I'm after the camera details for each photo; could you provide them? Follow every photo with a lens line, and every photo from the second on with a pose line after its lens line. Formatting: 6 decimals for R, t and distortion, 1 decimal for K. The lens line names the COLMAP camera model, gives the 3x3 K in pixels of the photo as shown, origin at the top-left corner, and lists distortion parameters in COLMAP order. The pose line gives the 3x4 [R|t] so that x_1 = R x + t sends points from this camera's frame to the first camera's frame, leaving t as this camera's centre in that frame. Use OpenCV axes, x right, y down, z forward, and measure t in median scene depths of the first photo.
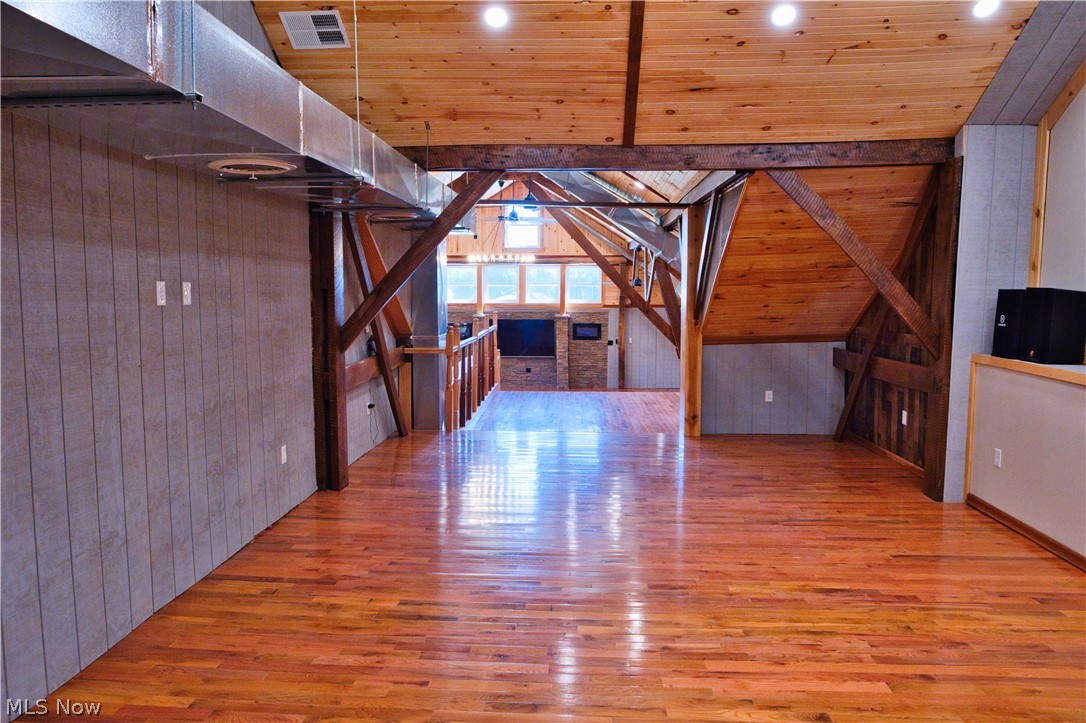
lens RADIAL K [[768.6, 0, 541.1], [0, 768.6, 365.3], [0, 0, 1]] dist [-0.005617, -0.003249]
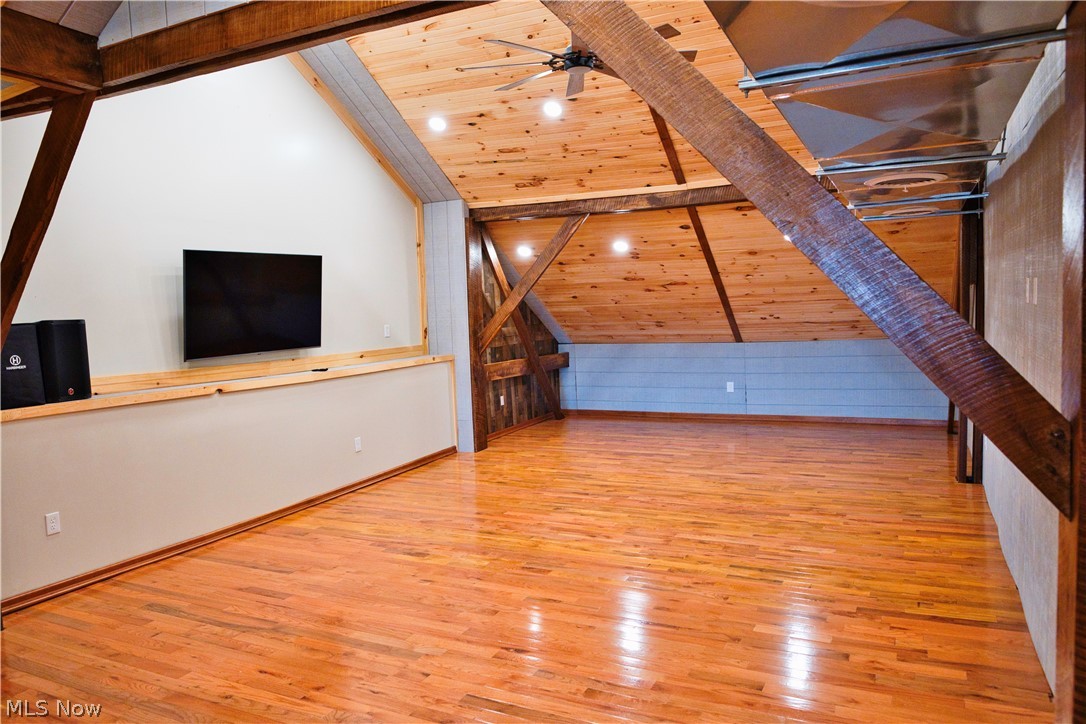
lens RADIAL K [[768.6, 0, 540.1], [0, 768.6, 362.5], [0, 0, 1]] dist [-0.005617, -0.003249]
pose [[-0.918051, 0.000468, 0.396461, -0.306350], [0.073765, 0.982740, 0.169652, -0.211011], [-0.389539, 0.184994, -0.902240, 2.089772]]
